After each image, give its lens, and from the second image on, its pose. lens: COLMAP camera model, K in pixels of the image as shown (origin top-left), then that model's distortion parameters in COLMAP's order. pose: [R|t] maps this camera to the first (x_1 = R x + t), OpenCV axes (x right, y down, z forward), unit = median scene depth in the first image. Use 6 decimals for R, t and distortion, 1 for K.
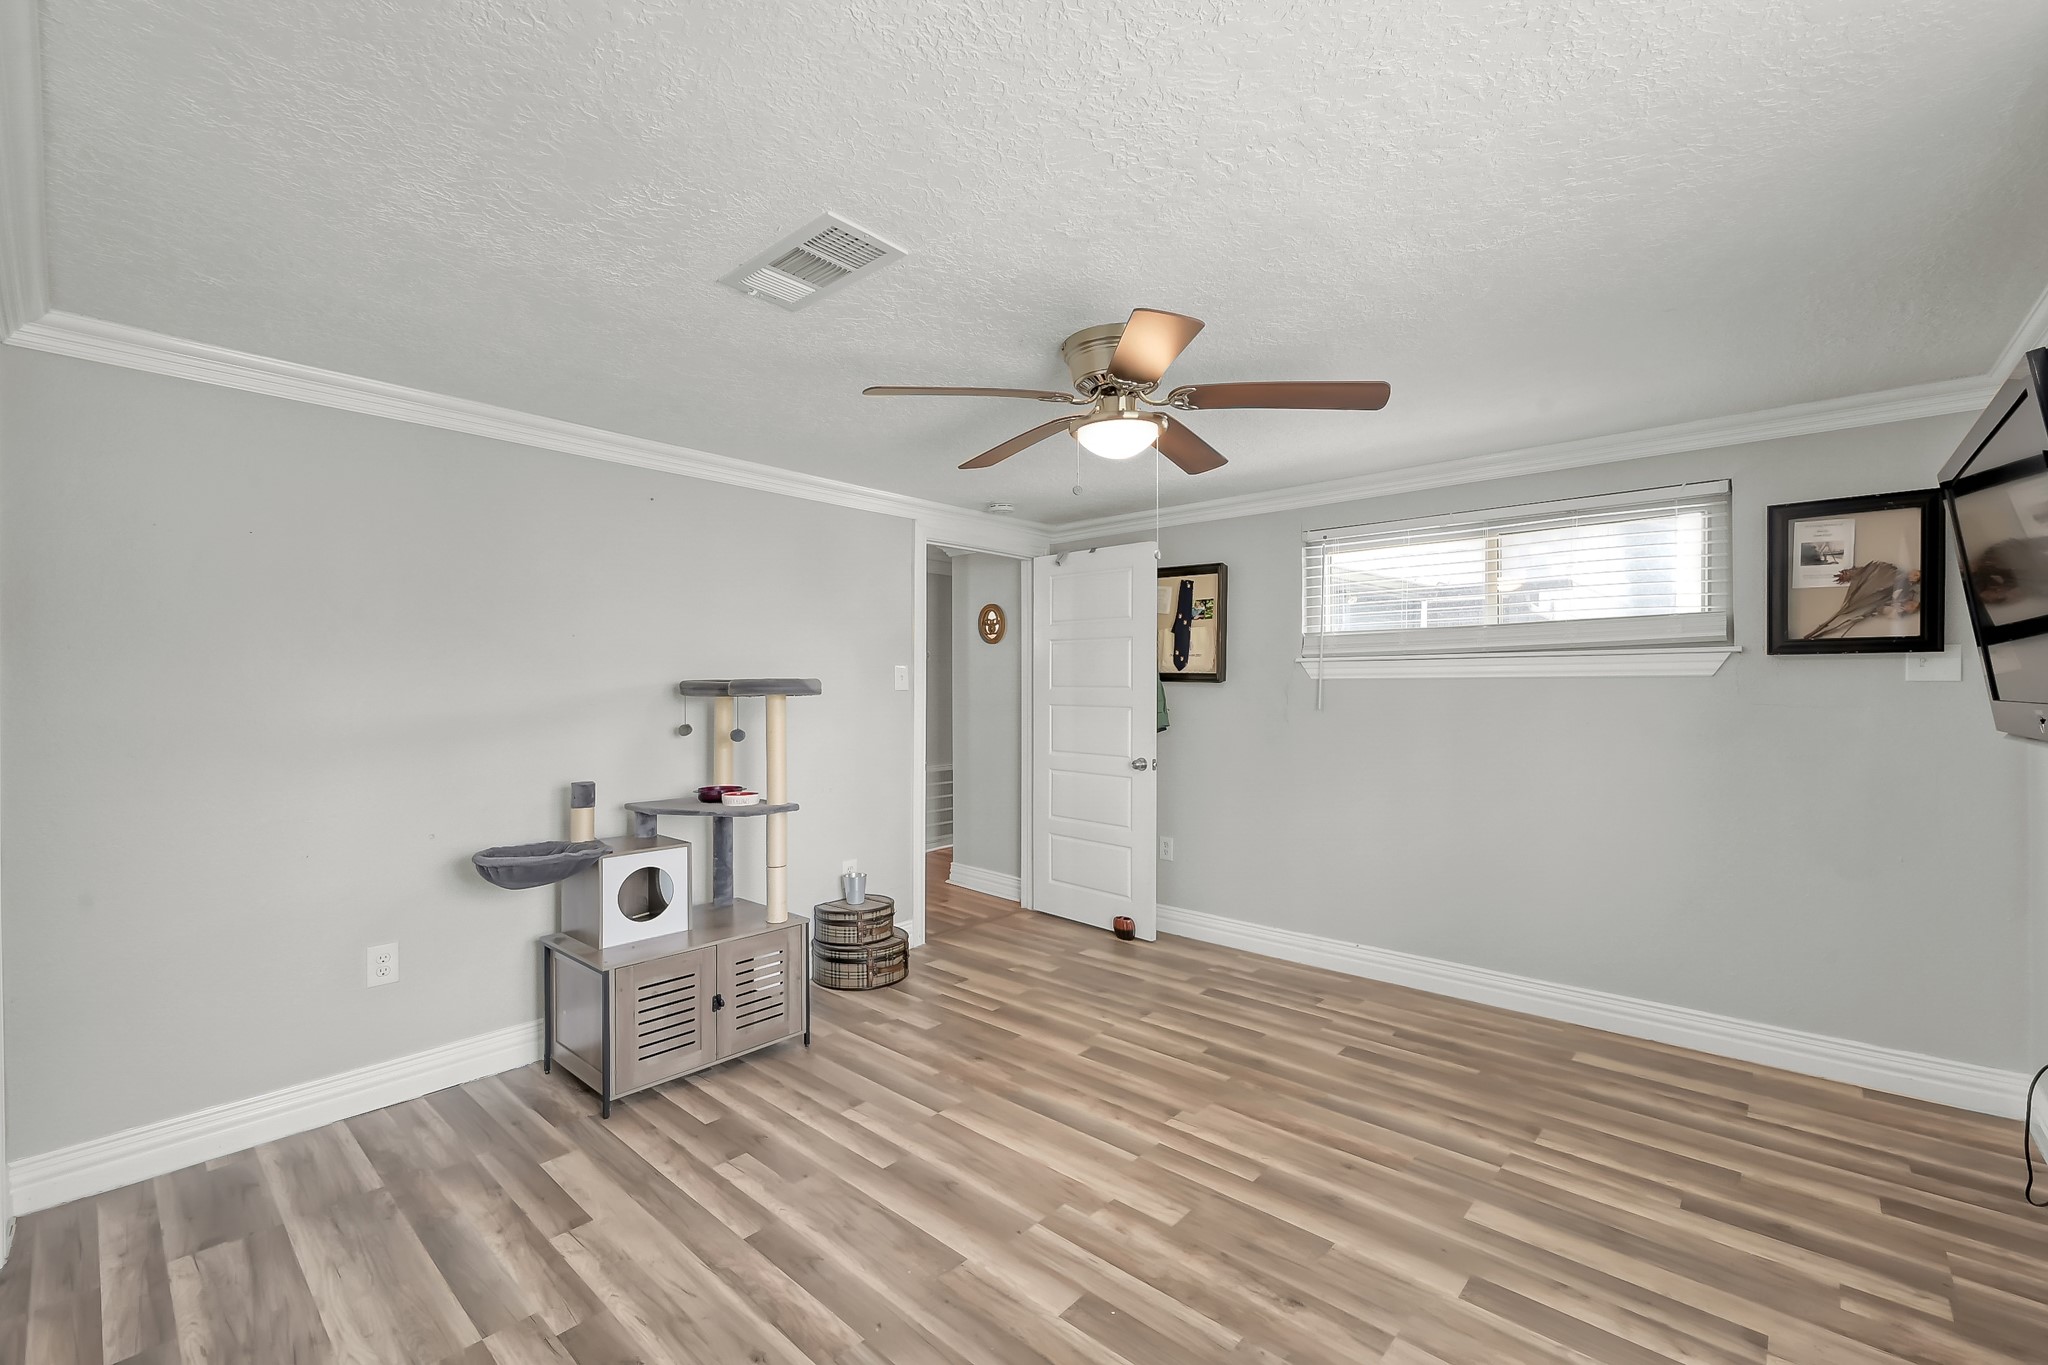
lens RADIAL K [[823.9, 0, 1016.5], [0, 823.9, 687.4], [0, 0, 1]] dist [0.006270, -0.000204]
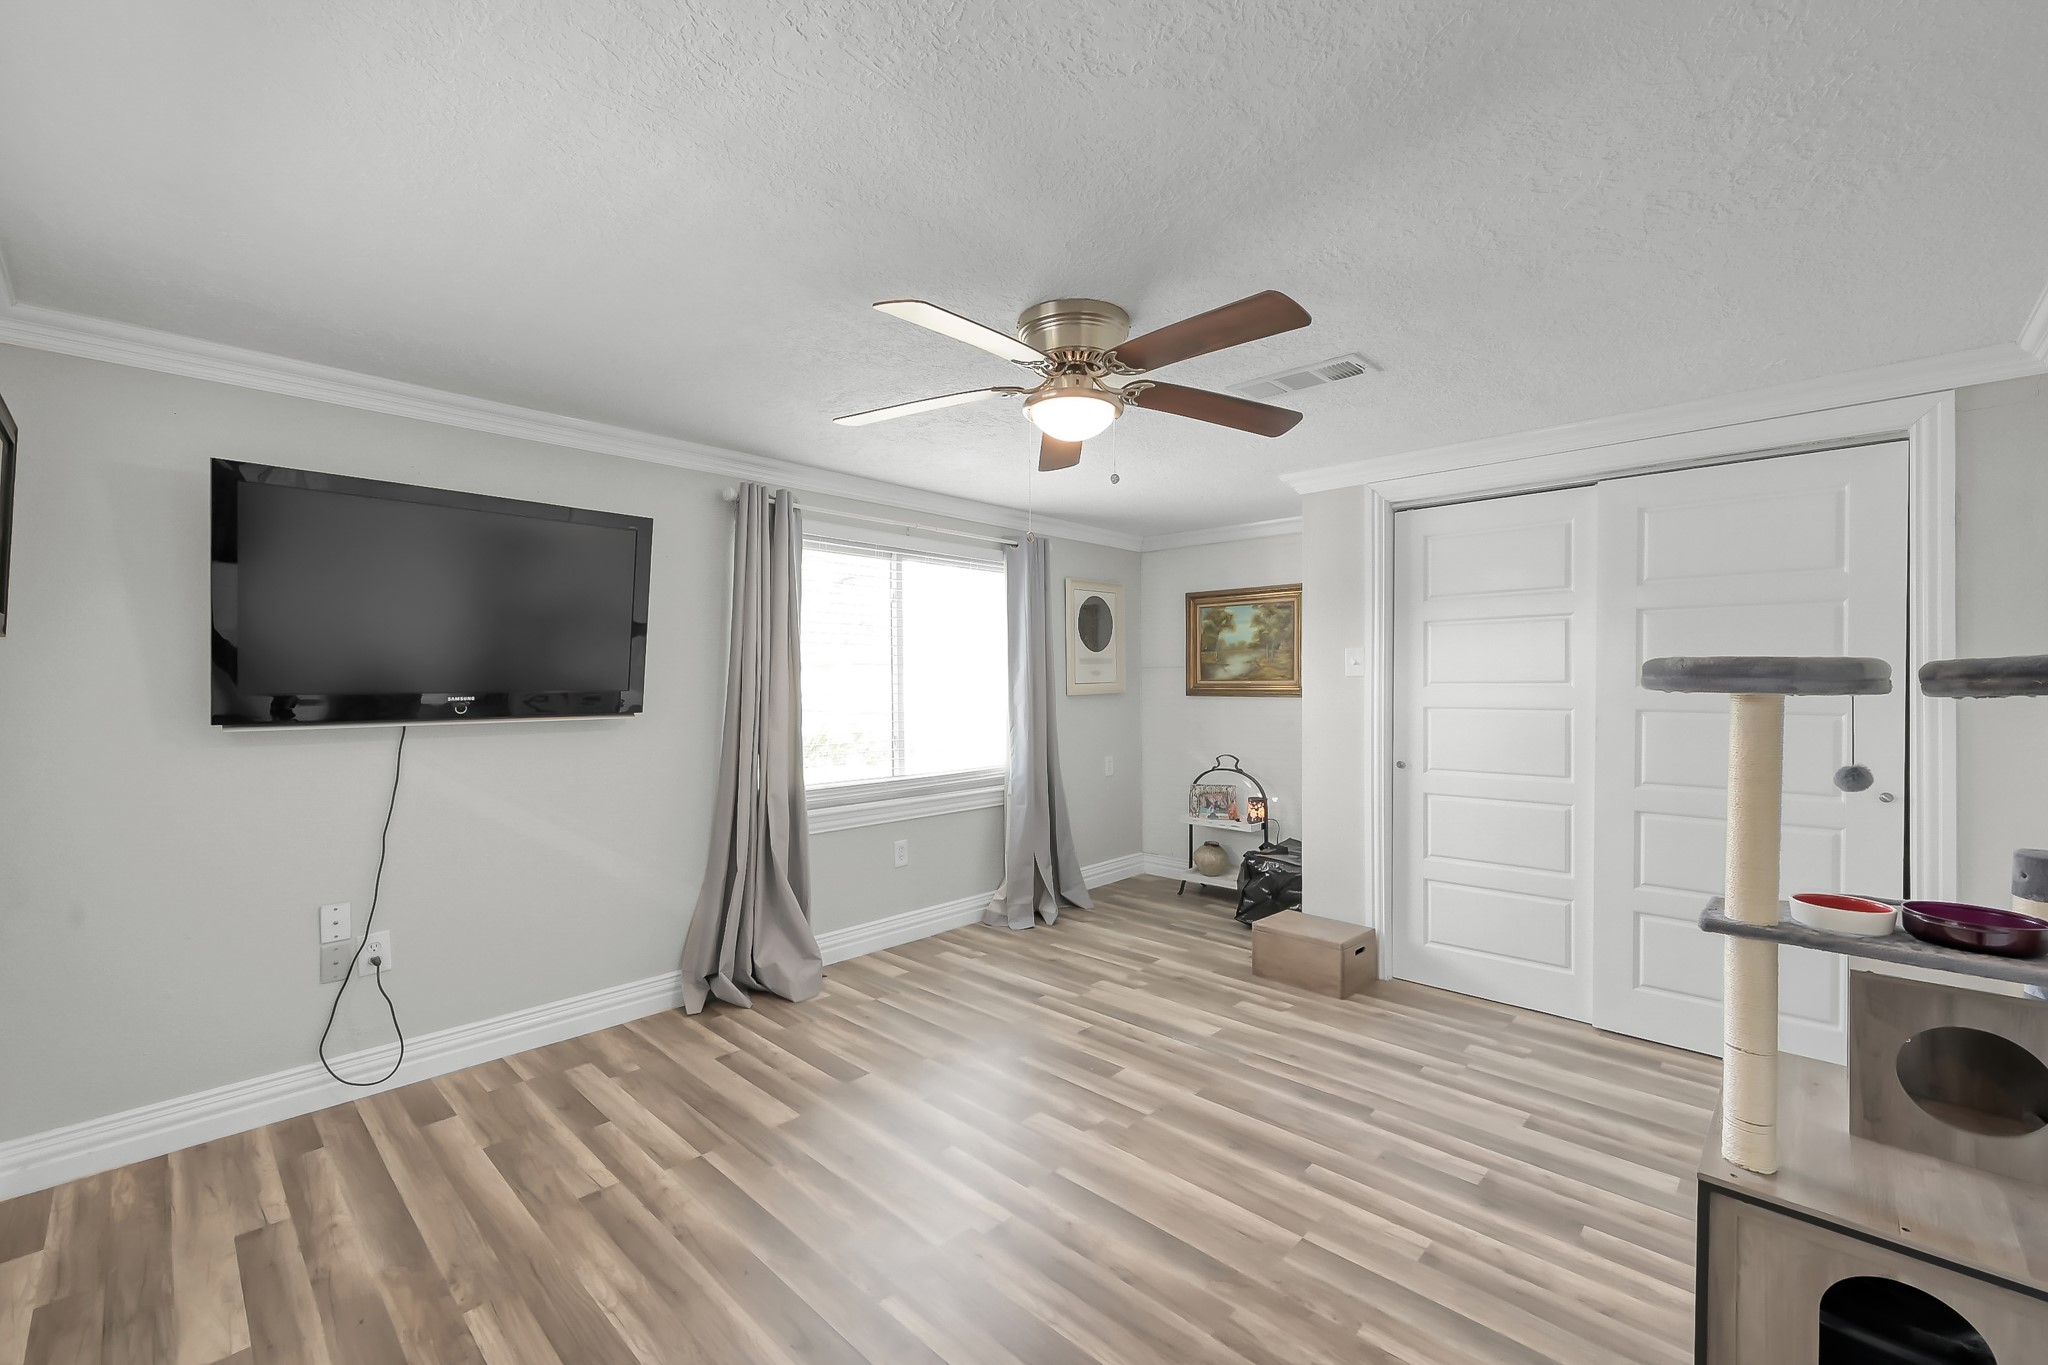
lens RADIAL K [[831.4, 0, 1035.9], [0, 831.4, 680.1], [0, 0, 1]] dist [-0.002787, 0.000414]
pose [[-0.999995, 0.003026, 0.000008, 0.158631], [0.003026, 0.999995, 0.000451, -0.002522], [-0.000007, 0.000451, -1.000000, 1.860241]]
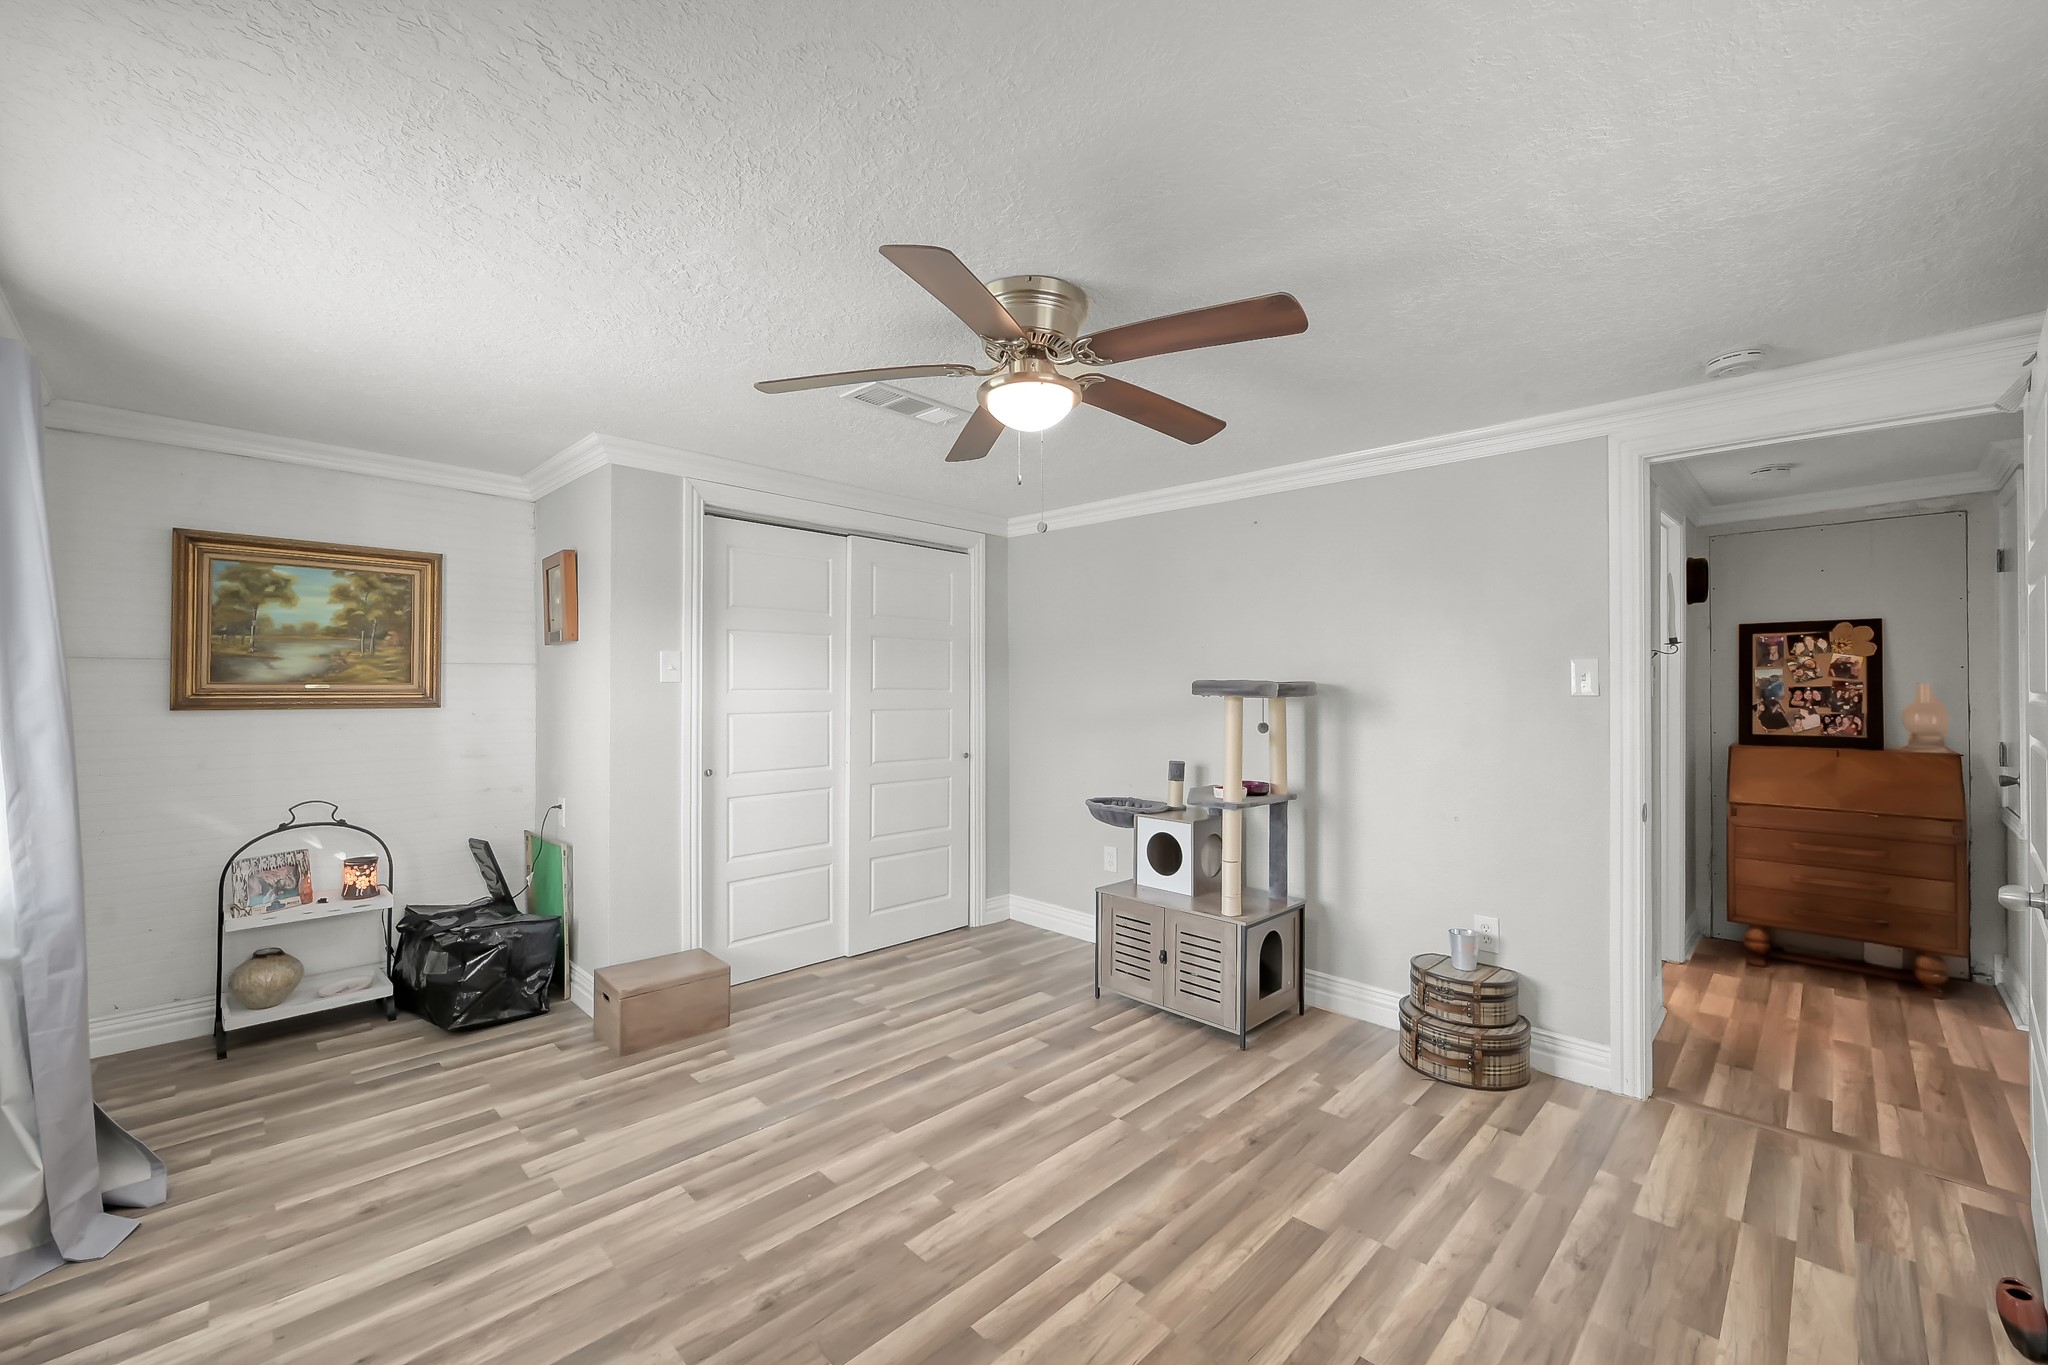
lens RADIAL K [[831.4, 0, 1028.3], [0, 831.4, 685.4], [0, 0, 1]] dist [-0.002787, 0.000414]
pose [[-0.024871, -0.001322, -0.999690, 0.957439], [-0.008188, 0.999966, -0.001118, -0.005260], [0.999657, 0.008158, -0.024881, 0.958895]]
